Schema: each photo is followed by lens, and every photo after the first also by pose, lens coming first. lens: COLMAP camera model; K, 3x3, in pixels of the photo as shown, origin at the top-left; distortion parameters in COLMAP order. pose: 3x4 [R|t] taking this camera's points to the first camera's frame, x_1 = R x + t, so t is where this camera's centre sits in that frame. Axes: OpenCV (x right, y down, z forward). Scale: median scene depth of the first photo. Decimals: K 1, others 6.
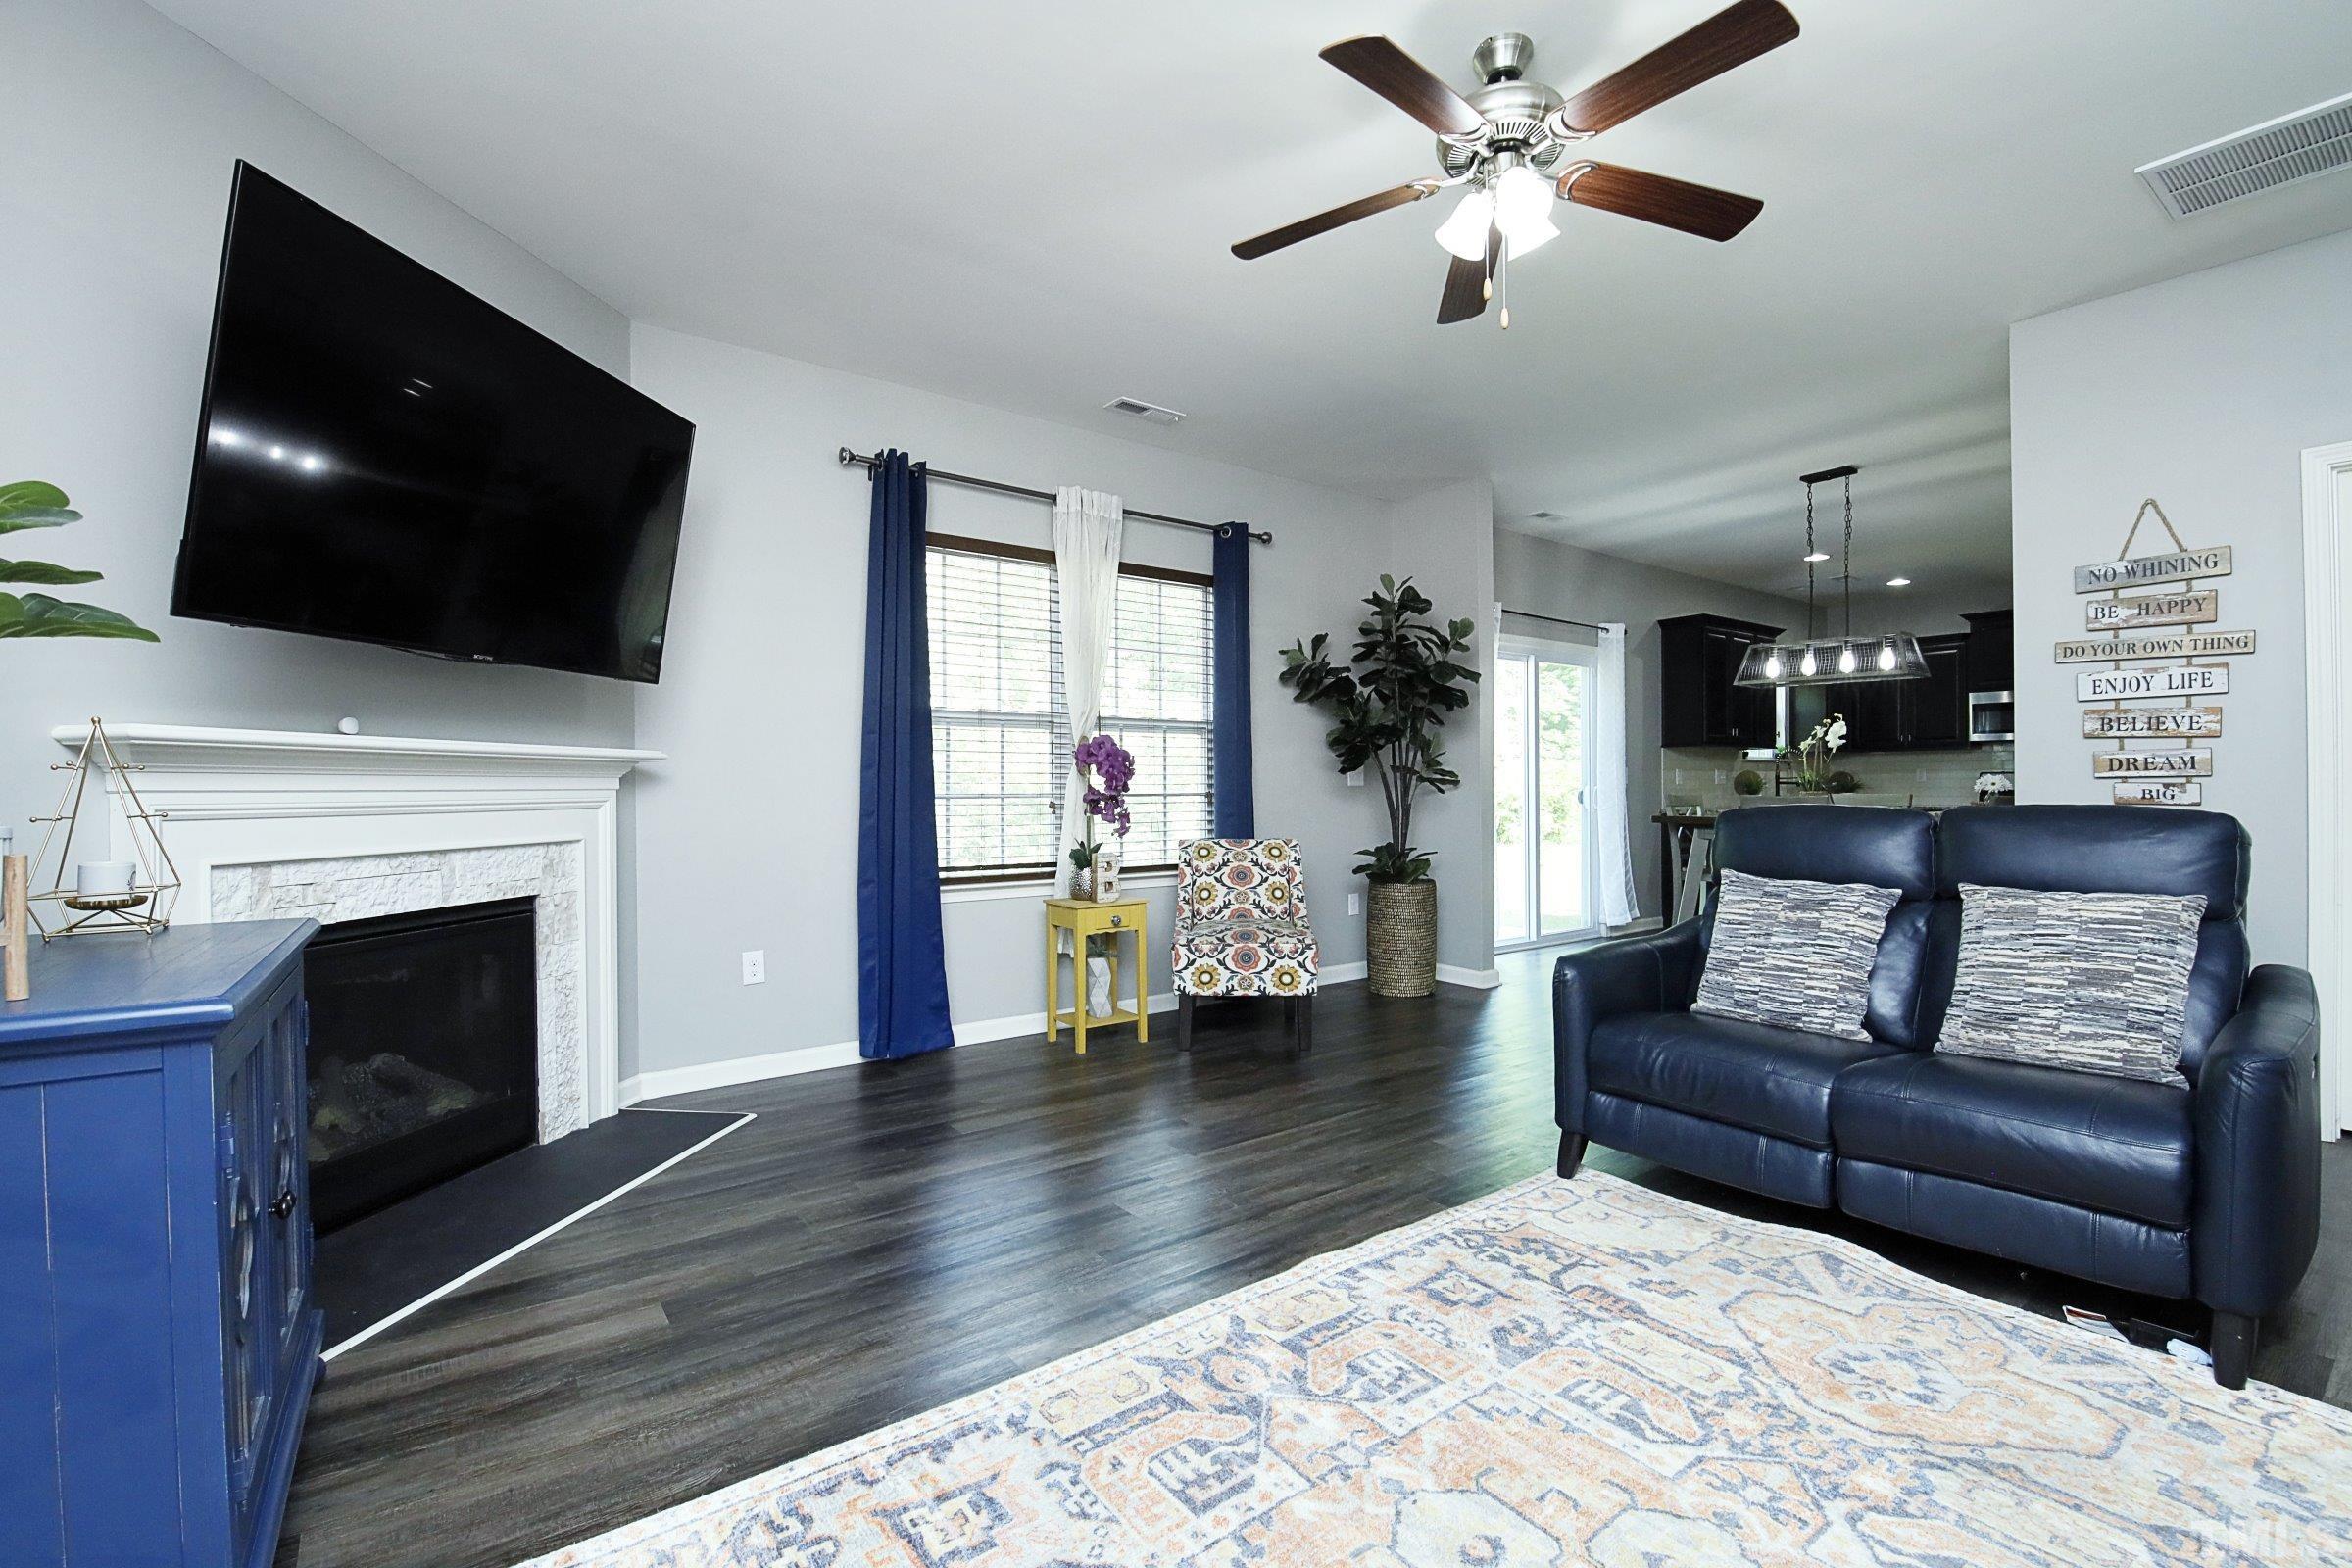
lens RADIAL K [[1070.1, 0, 1176.0], [0, 1070.1, 784.0], [0, 0, 1]] dist [-0.002502, -0.010896]
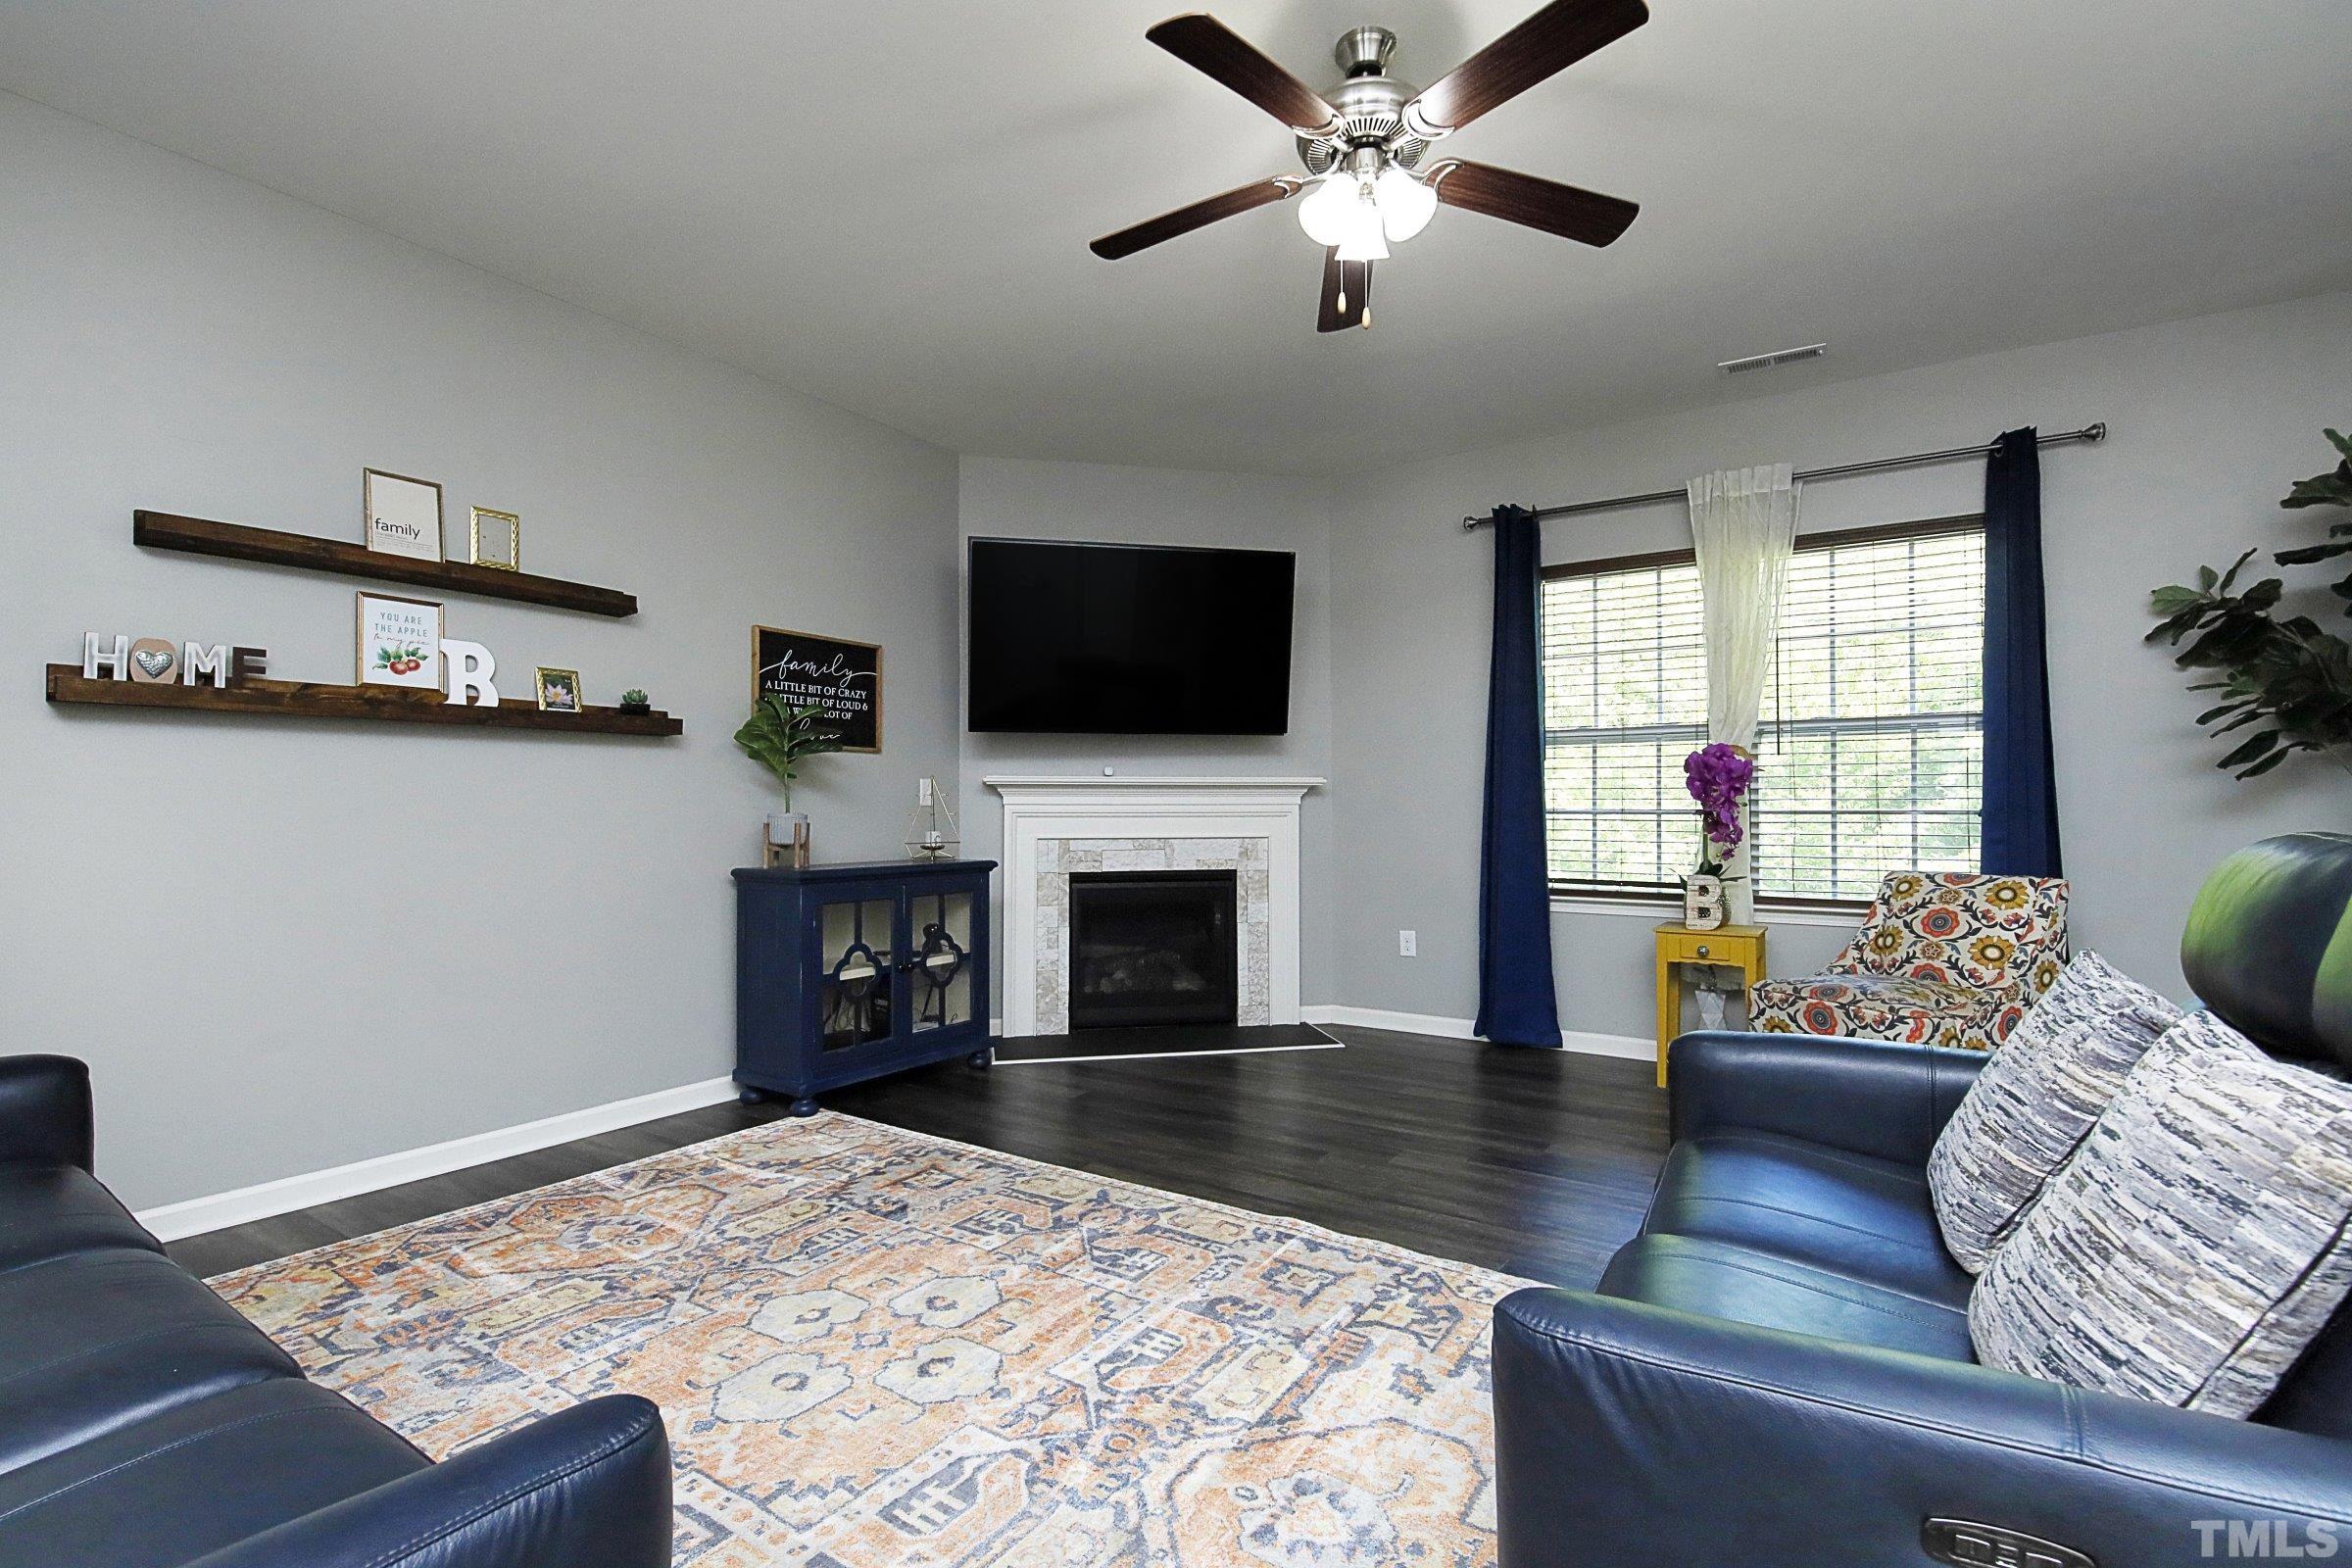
lens RADIAL K [[1070.1, 0, 1176.0], [0, 1070.1, 784.0], [0, 0, 1]] dist [-0.002502, -0.010896]
pose [[0.313318, -0.021250, -0.949411, 0.680419], [-0.000901, 0.999743, -0.022674, 0.008656], [0.949648, 0.007960, 0.313218, 0.310356]]
